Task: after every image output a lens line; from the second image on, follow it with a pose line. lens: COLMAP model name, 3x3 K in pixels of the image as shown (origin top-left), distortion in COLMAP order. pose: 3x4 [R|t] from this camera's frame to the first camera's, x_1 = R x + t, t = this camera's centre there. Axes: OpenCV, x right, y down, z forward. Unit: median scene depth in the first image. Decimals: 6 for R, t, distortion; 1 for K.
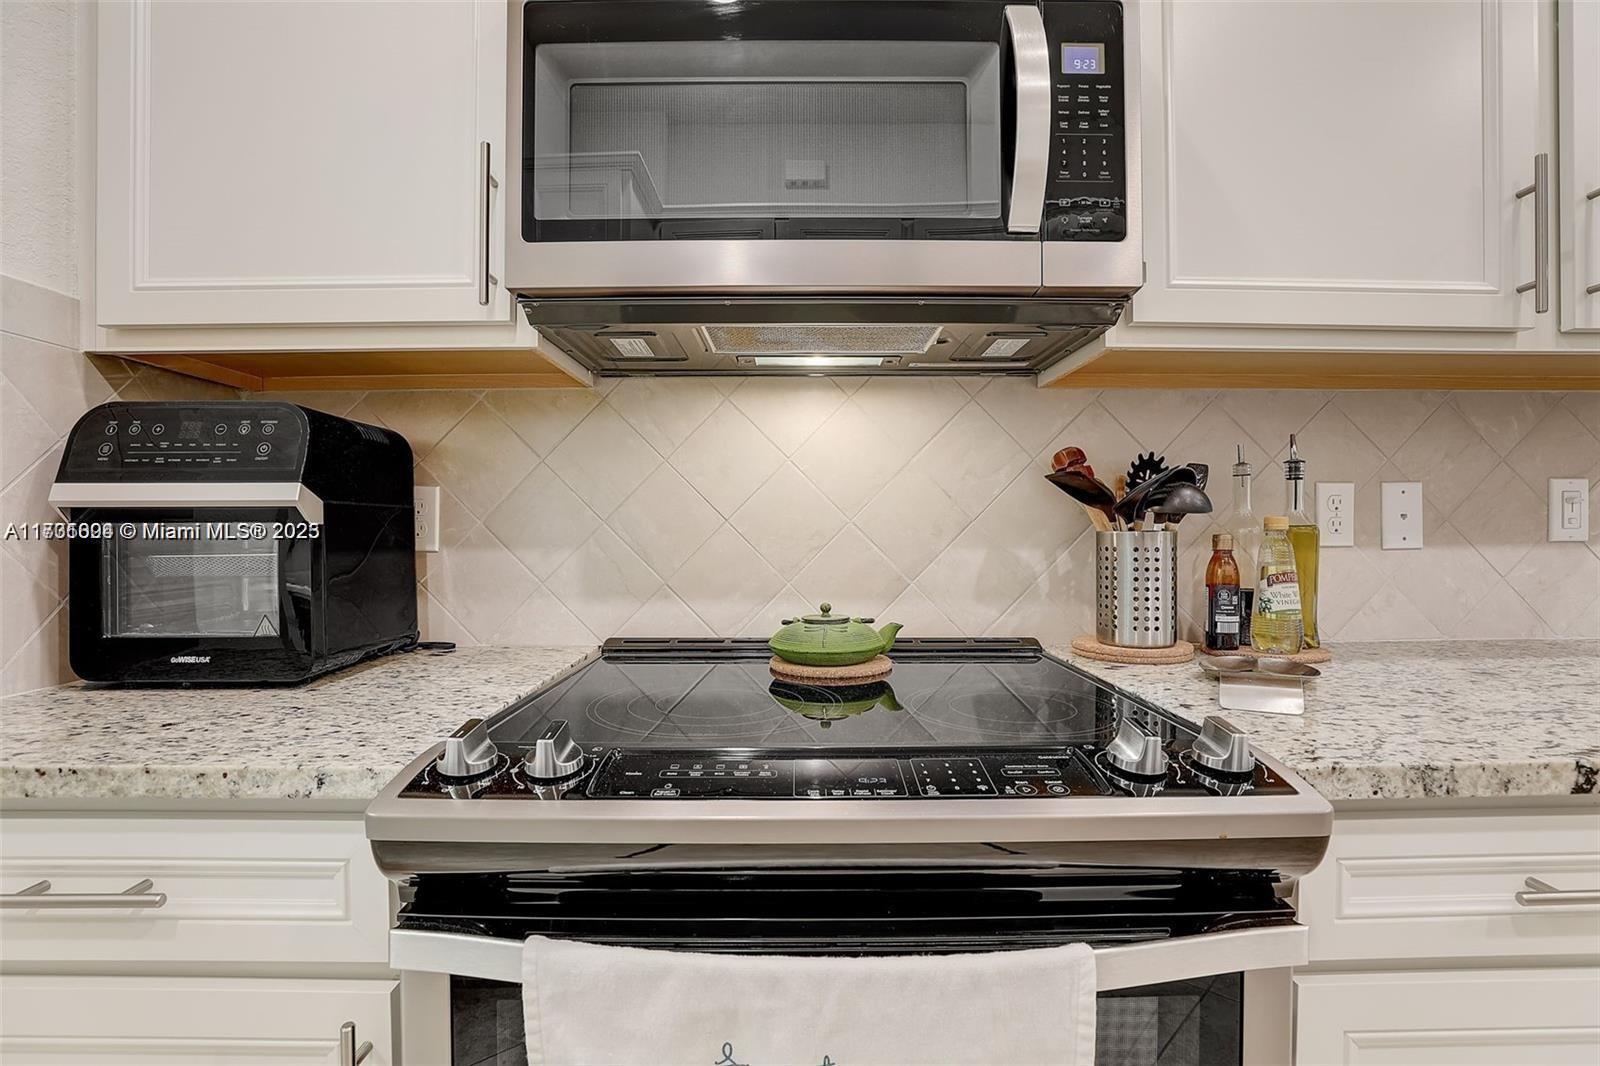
lens RADIAL K [[725.5, 0, 787.3], [0, 725.5, 529.6], [0, 0, 1]] dist [-0.042232, 0.009700]
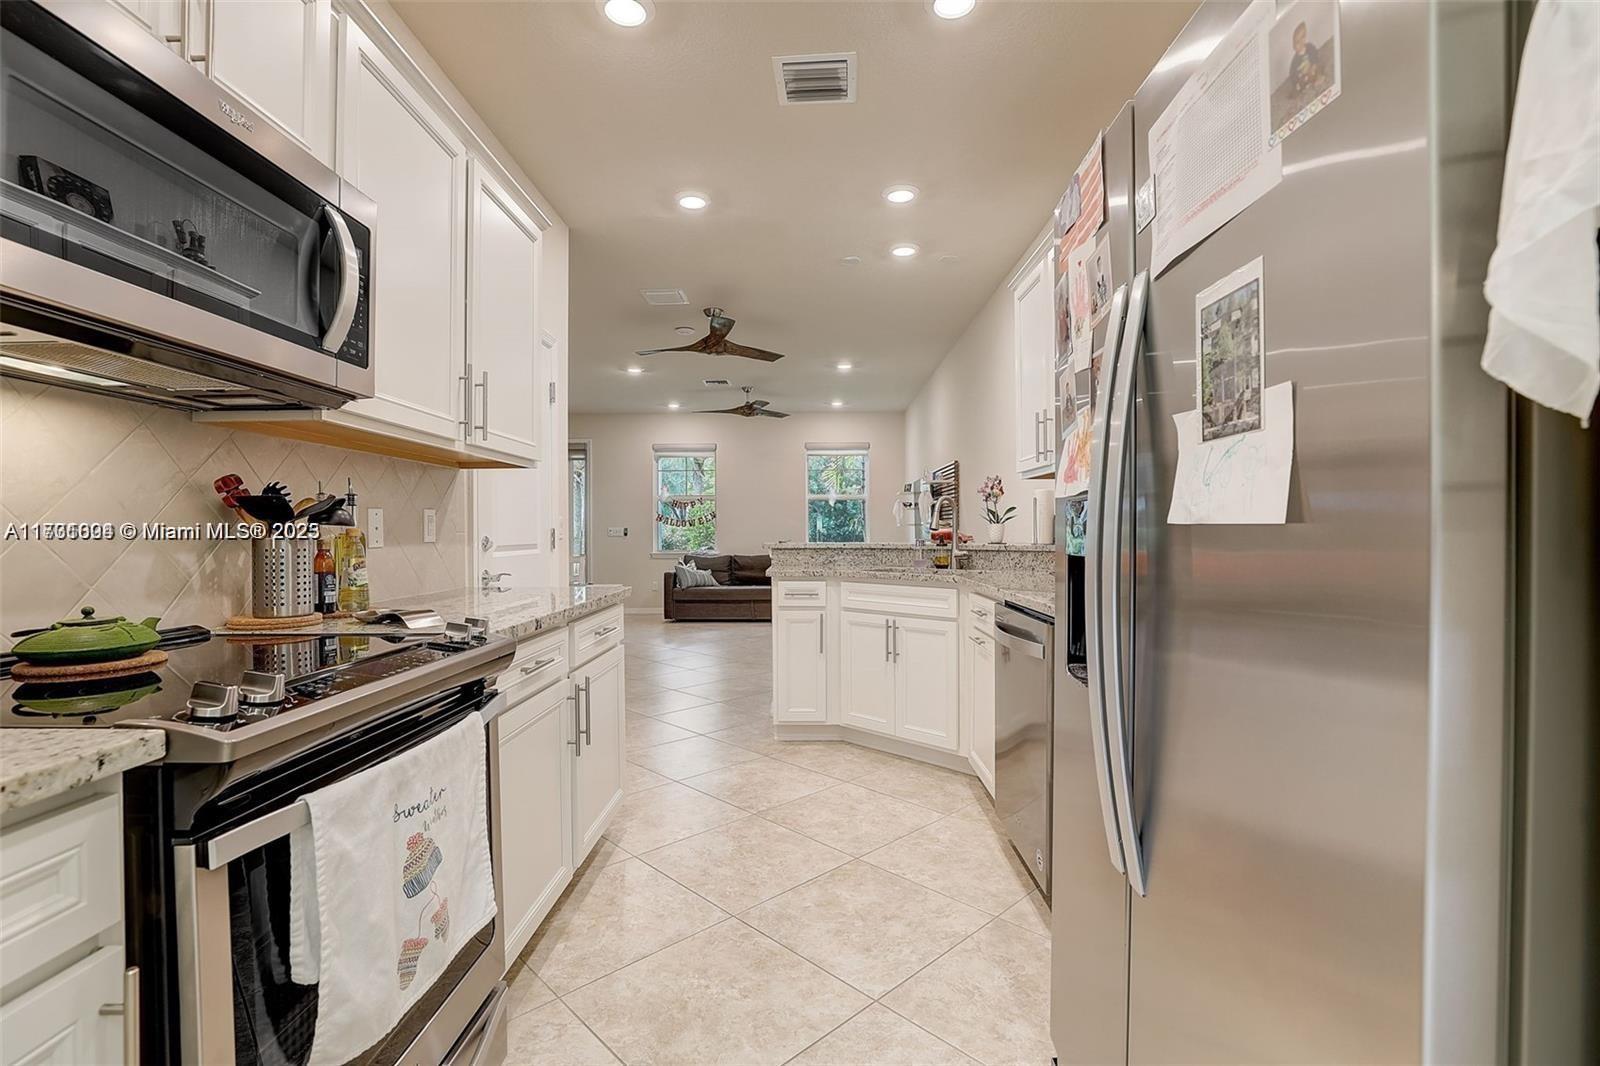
lens RADIAL K [[725.5, 0, 787.3], [0, 725.5, 529.6], [0, 0, 1]] dist [-0.042232, 0.009700]
pose [[0.035939, 0.006219, 0.999335, -0.938026], [0.008287, 0.999944, -0.006521, 0.003694], [-0.999320, 0.008516, 0.035886, -0.061605]]
